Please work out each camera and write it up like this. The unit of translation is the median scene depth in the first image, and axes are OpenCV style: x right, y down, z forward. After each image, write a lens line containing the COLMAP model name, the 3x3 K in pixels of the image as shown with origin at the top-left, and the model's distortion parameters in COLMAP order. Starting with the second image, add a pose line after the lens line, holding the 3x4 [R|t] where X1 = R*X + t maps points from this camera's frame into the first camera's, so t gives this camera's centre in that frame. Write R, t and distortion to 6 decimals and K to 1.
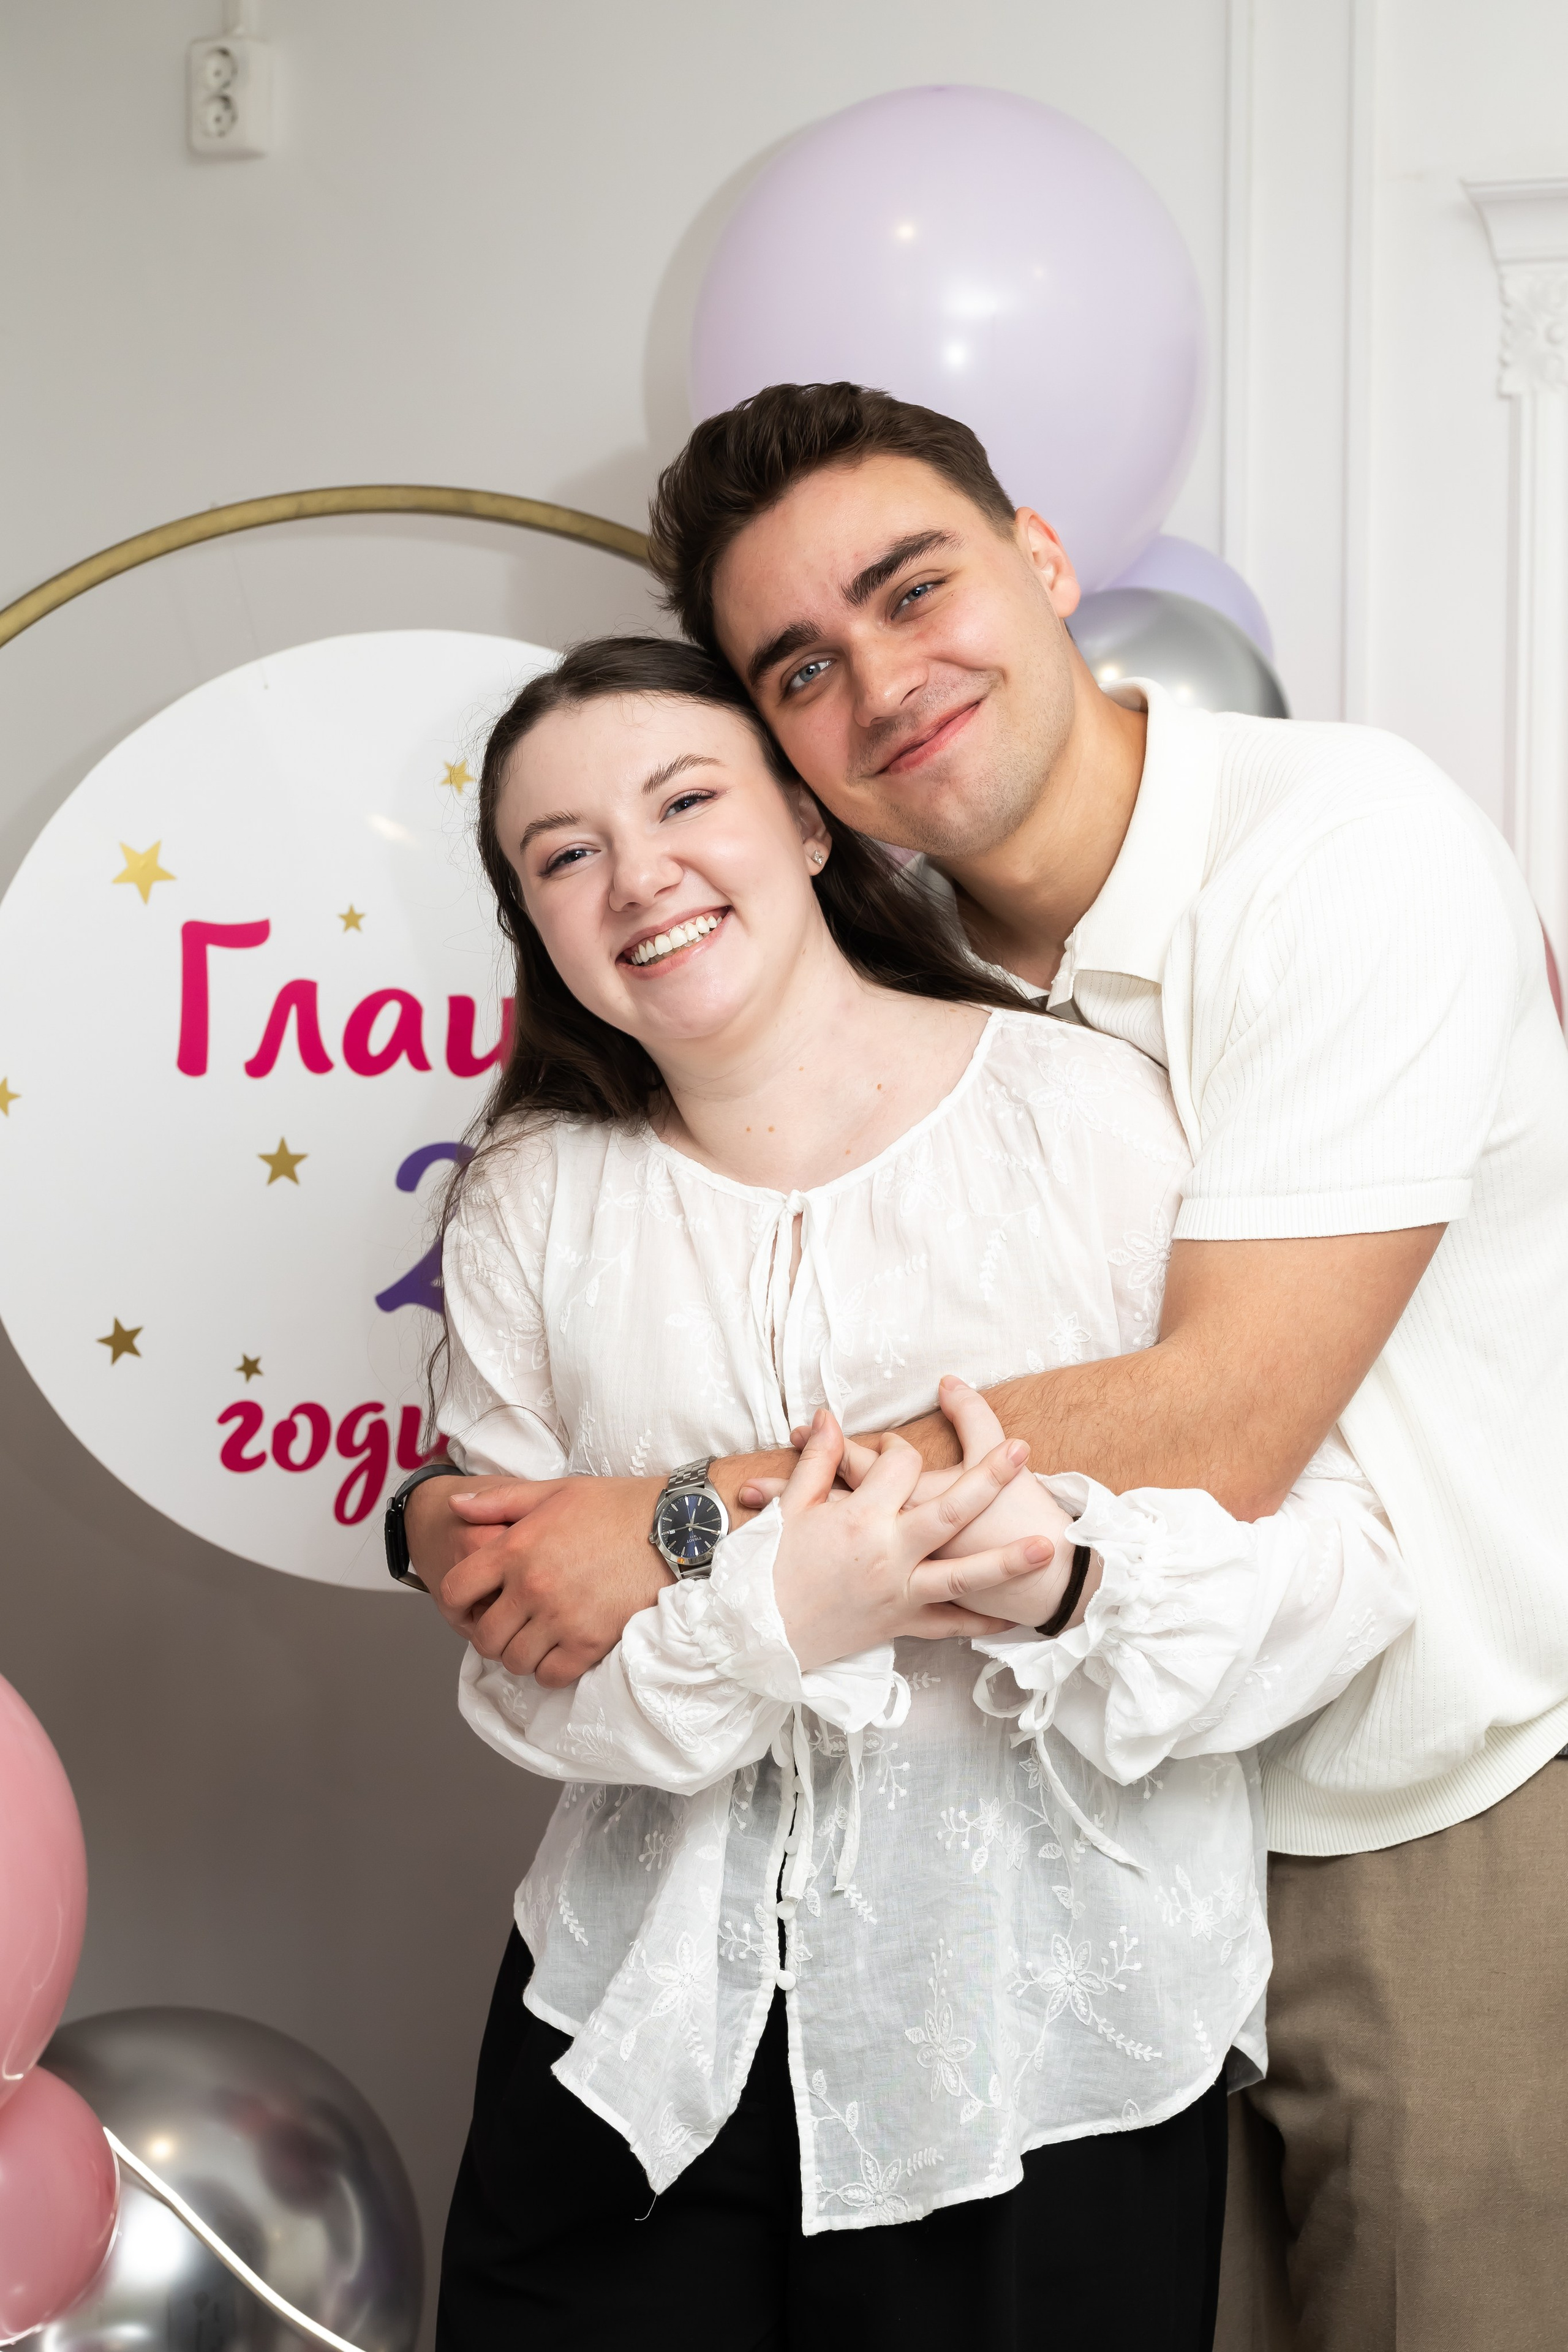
lens RADIAL K [[3983.7, 0, 784.2], [0, 3983.7, 1173.3], [0, 0, 1]] dist [0.002815, 0.000000]
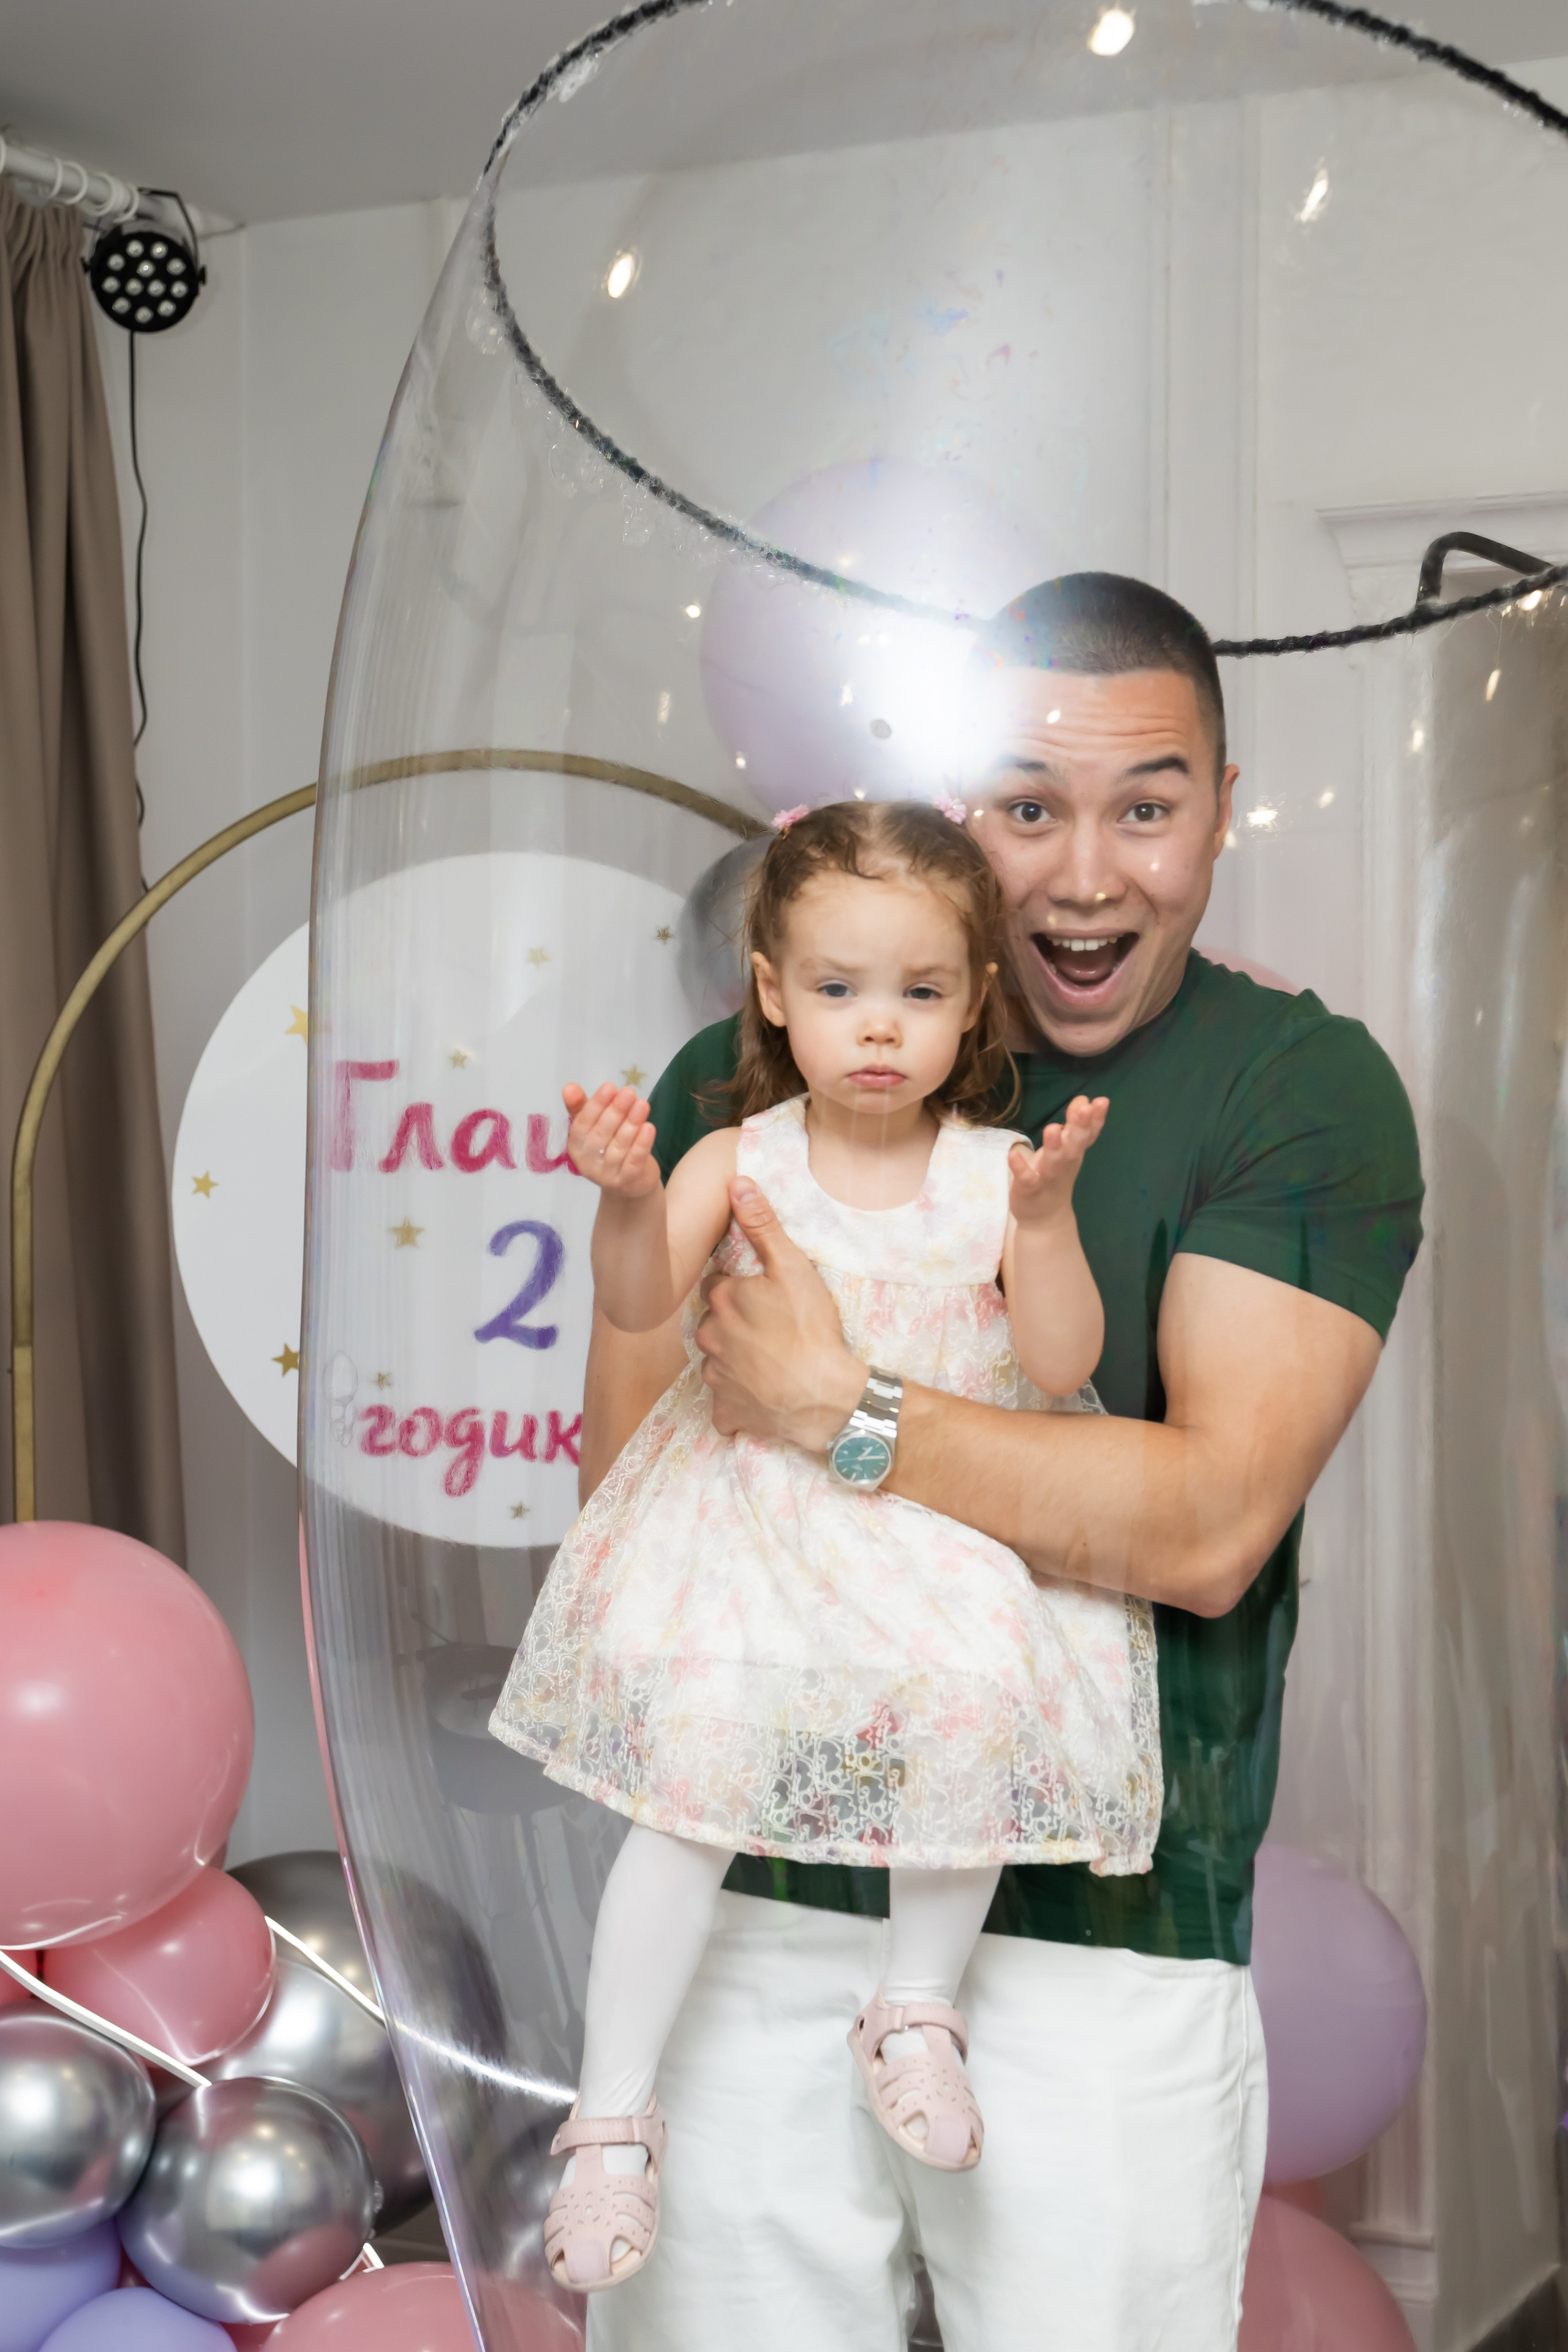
lens RADIAL K [[3983.7, 0, 793.0], [0, 3983.7, 1205.5], [0, 0, 1]] dist [0.002815, 0.000000]
pose [[0.993428, -0.005995, -0.114301, 0.167185], [-0.000452, 0.998414, -0.056288, 0.065638], [0.114457, 0.055970, 0.991850, -0.366371]]
